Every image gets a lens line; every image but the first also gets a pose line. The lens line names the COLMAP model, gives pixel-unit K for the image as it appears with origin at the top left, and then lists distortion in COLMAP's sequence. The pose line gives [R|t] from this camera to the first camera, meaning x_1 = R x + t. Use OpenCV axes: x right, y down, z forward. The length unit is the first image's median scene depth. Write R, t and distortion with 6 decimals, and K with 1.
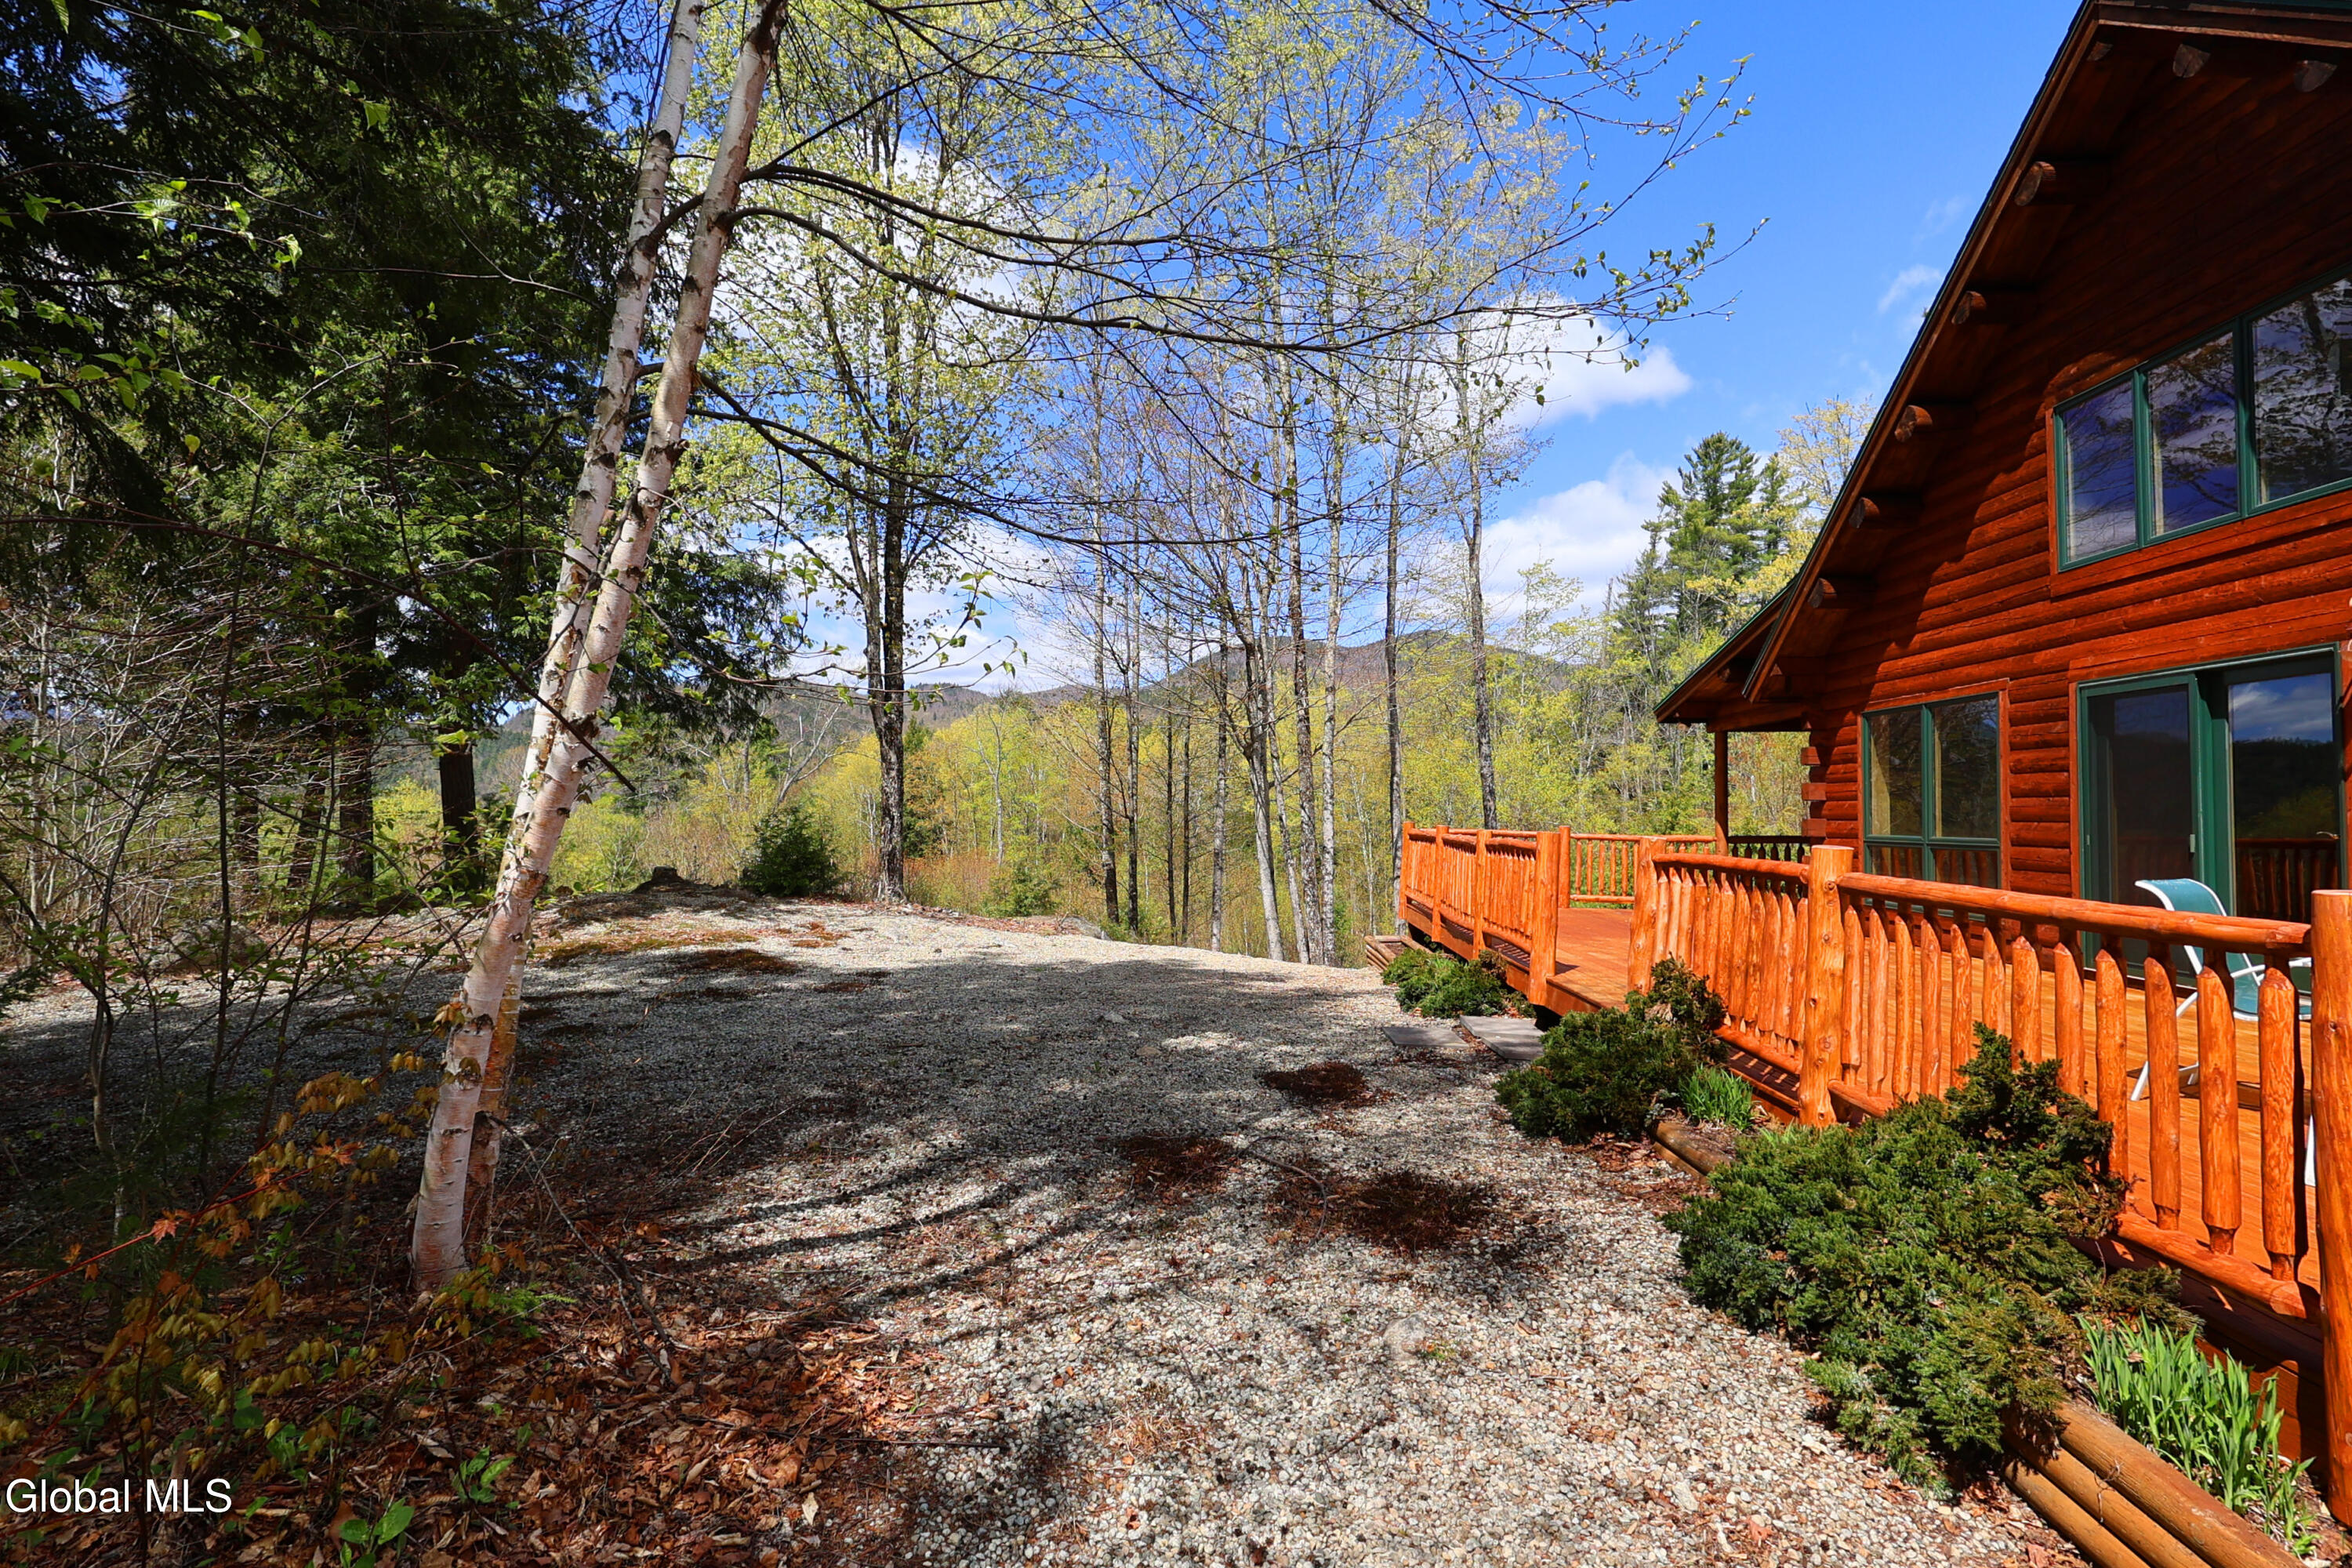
lens RADIAL K [[1080.6, 0, 1174.0], [0, 1080.6, 780.6], [0, 0, 1]] dist [-0.004886, 0.000114]
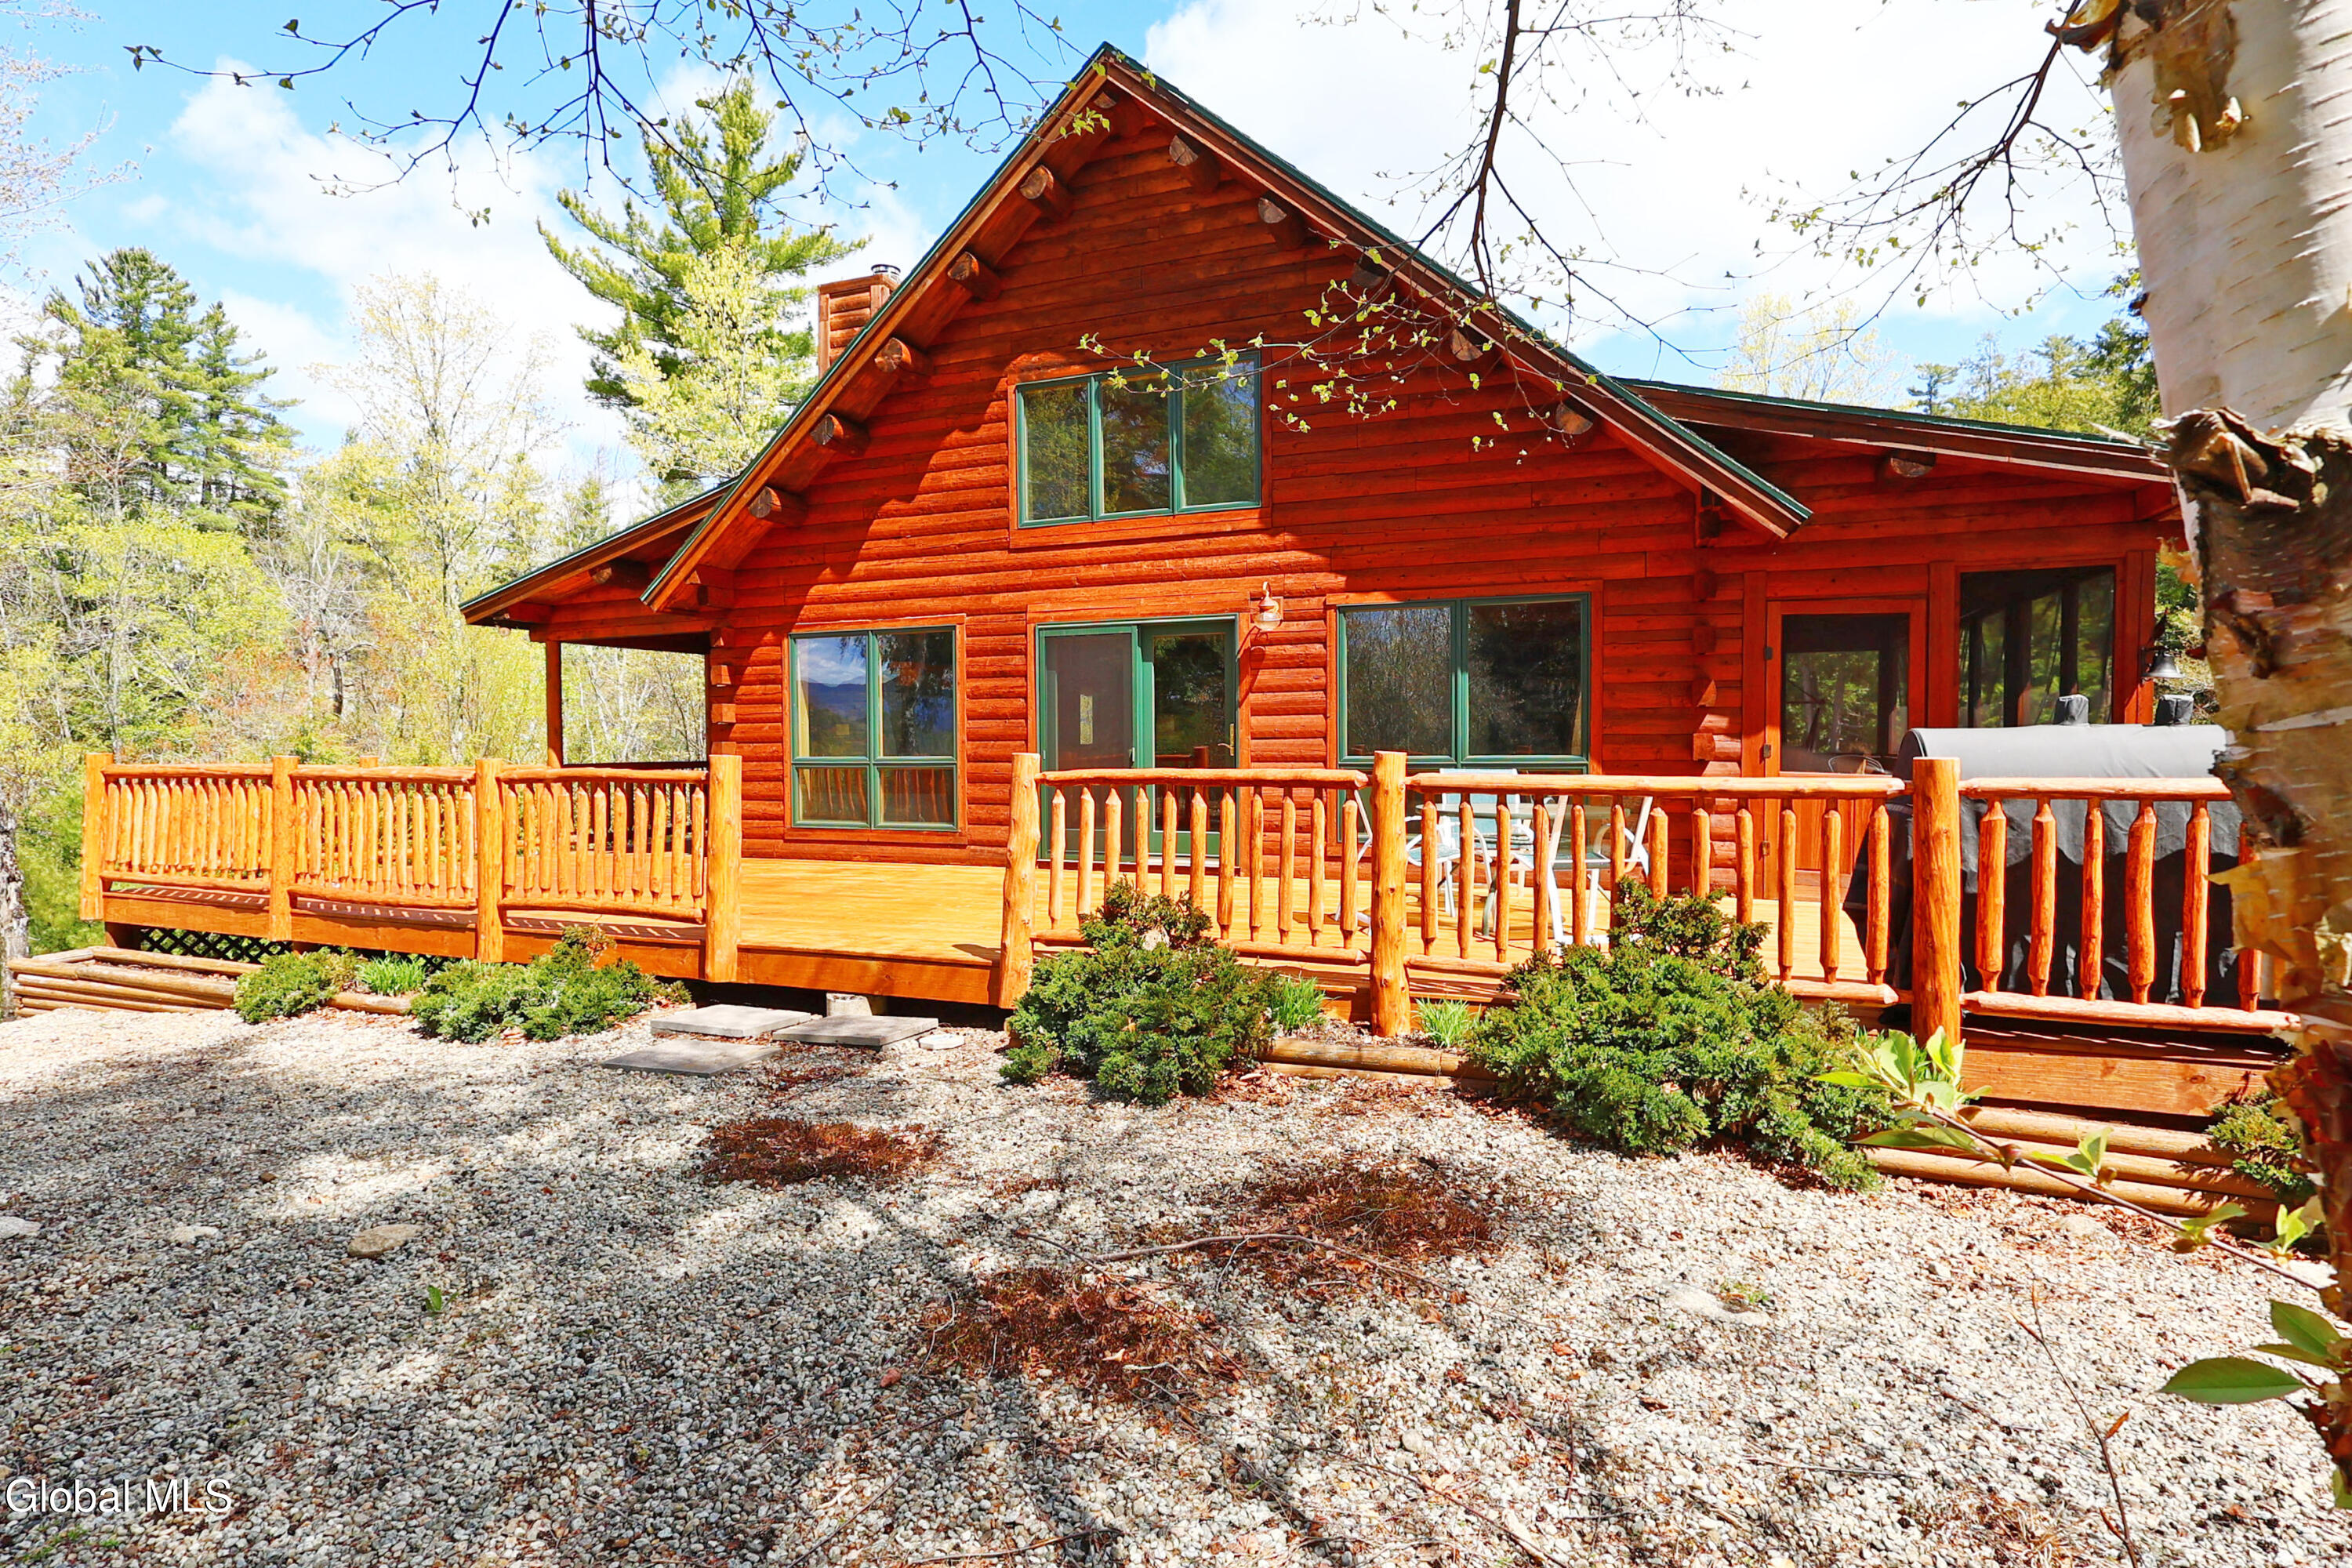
lens RADIAL K [[1127.5, 0, 1176.0], [0, 1127.5, 784.0], [0, 0, 1]] dist [-0.009753, 0.001142]
pose [[0.315015, -0.042738, 0.948124, -0.284550], [-0.019098, 0.998498, 0.051354, 0.018102], [-0.948895, -0.034285, 0.313725, 0.411766]]
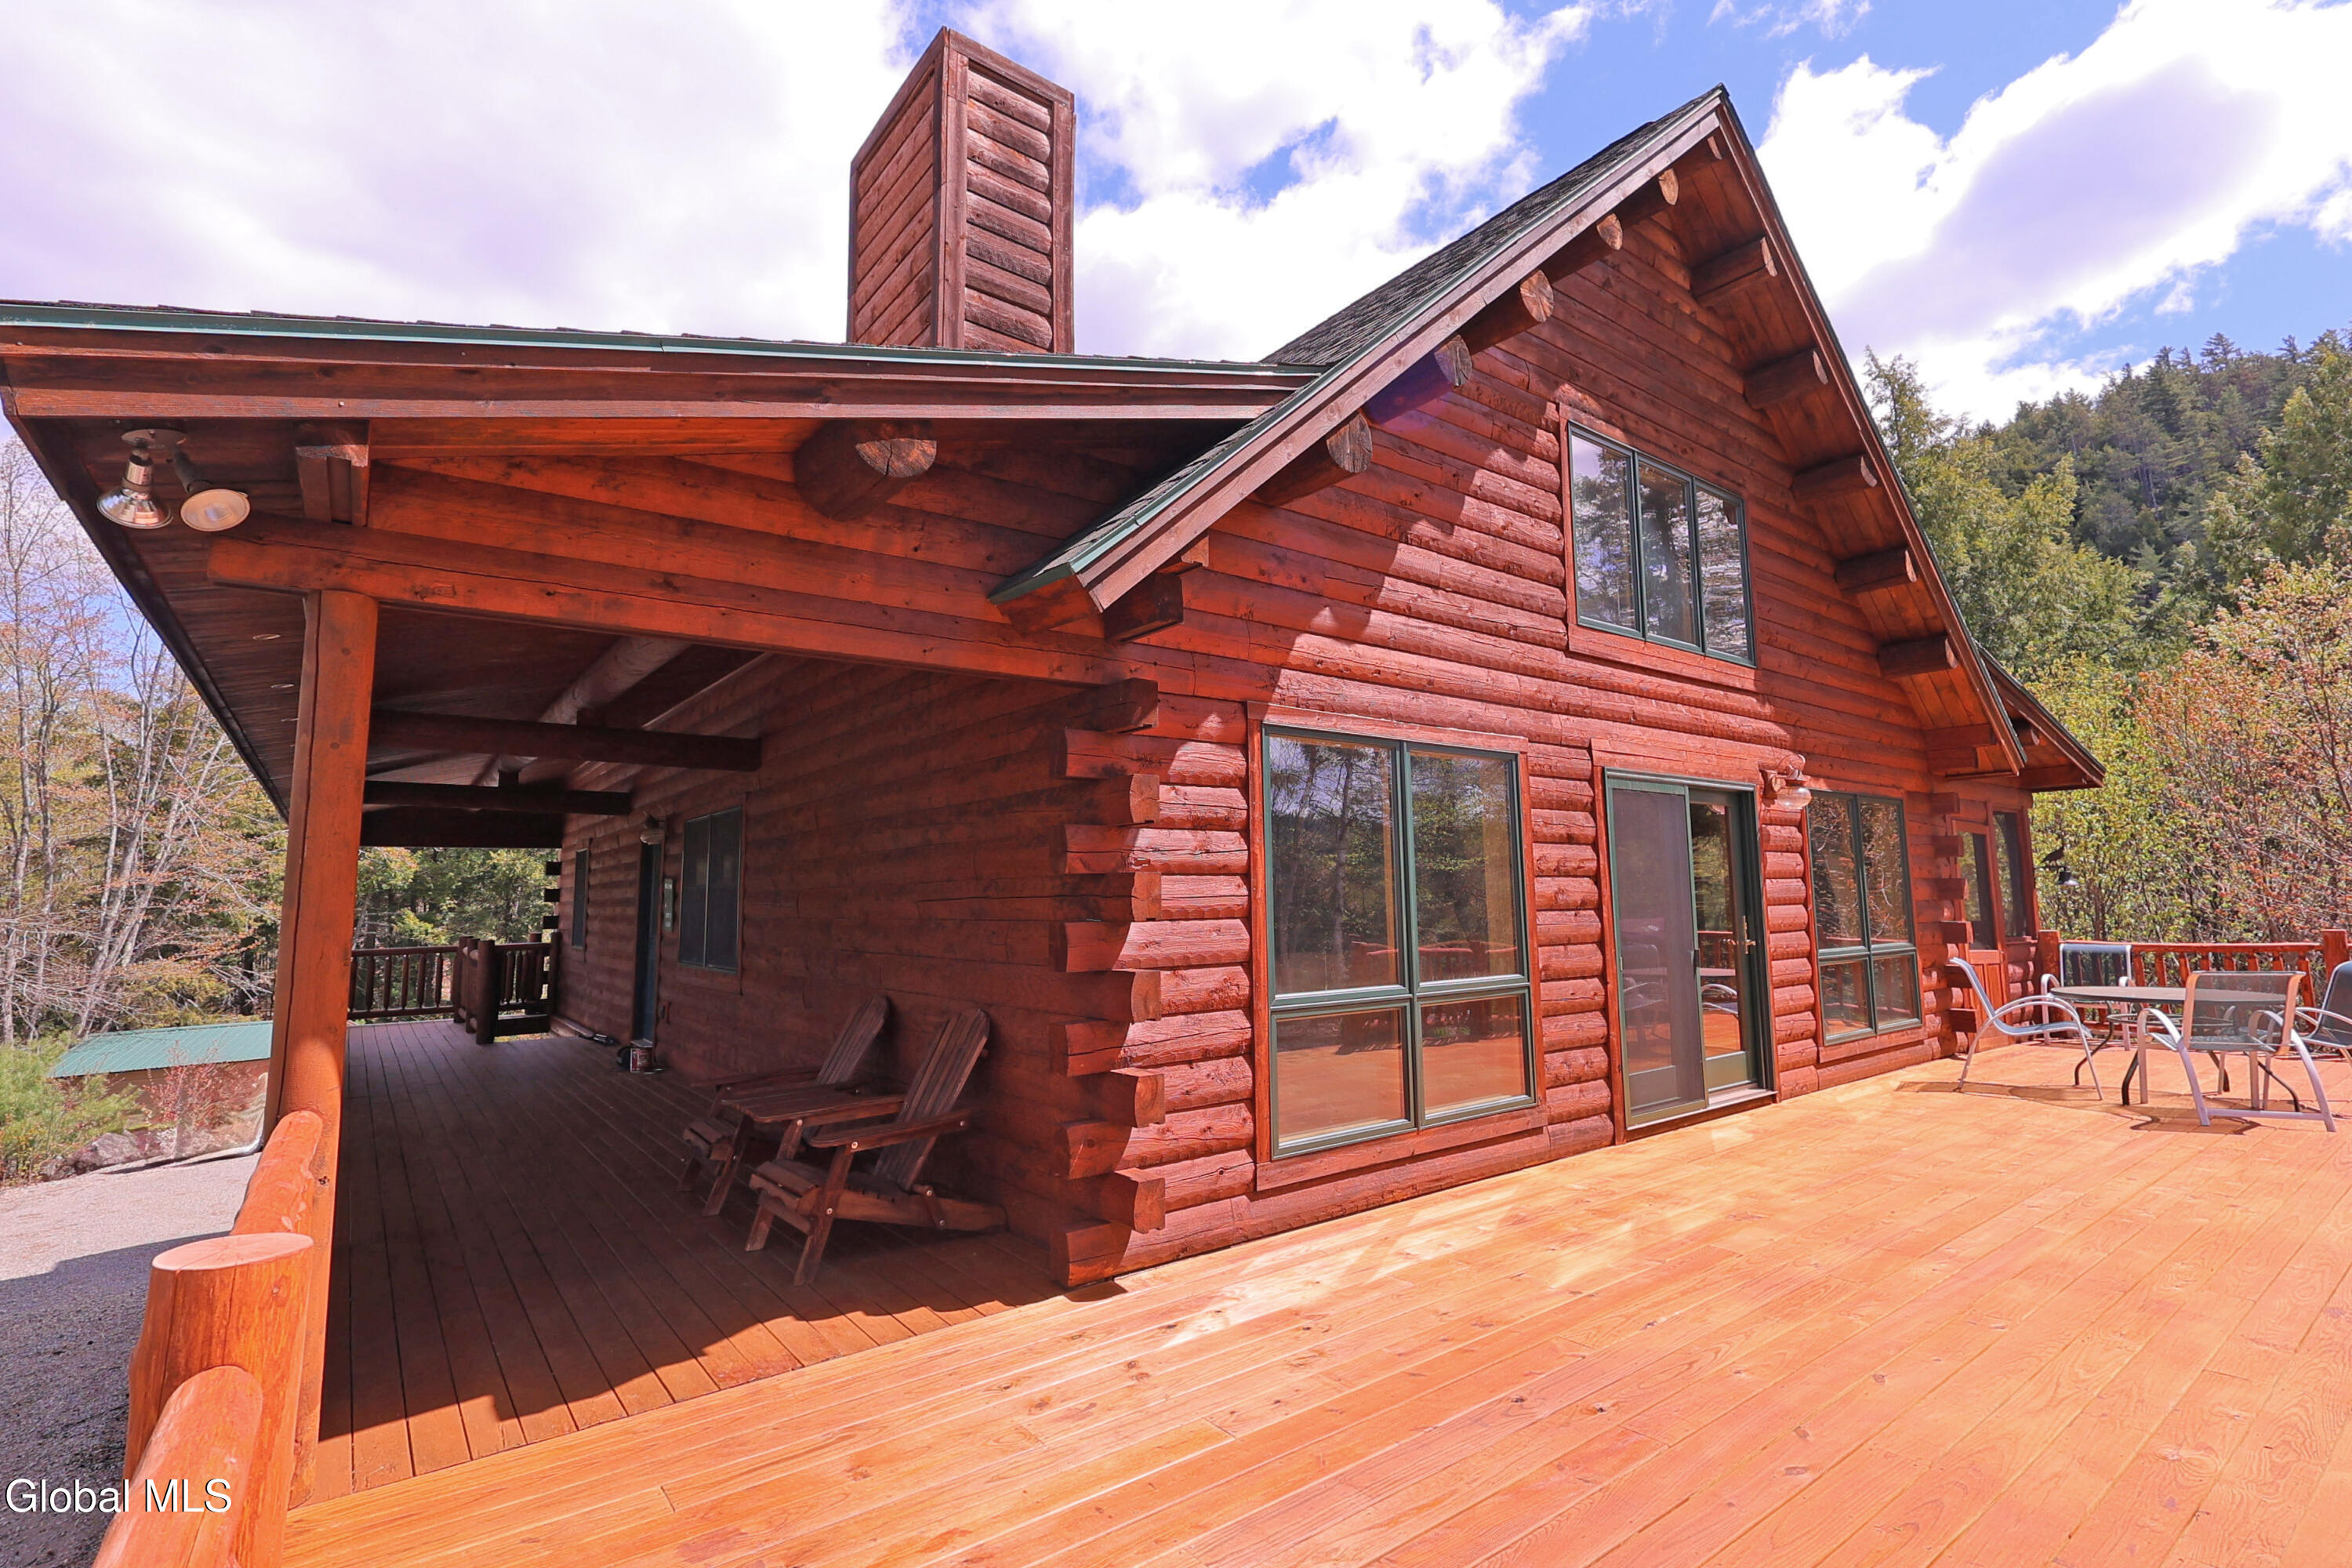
lens RADIAL K [[1080.6, 0, 1174.0], [0, 1080.6, 780.6], [0, 0, 1]] dist [-0.004886, 0.000114]
pose [[-0.640887, 0.079734, 0.763483, 0.389238], [-0.019089, 0.992628, -0.119688, 0.019617], [-0.767398, -0.091281, -0.634640, 1.608982]]
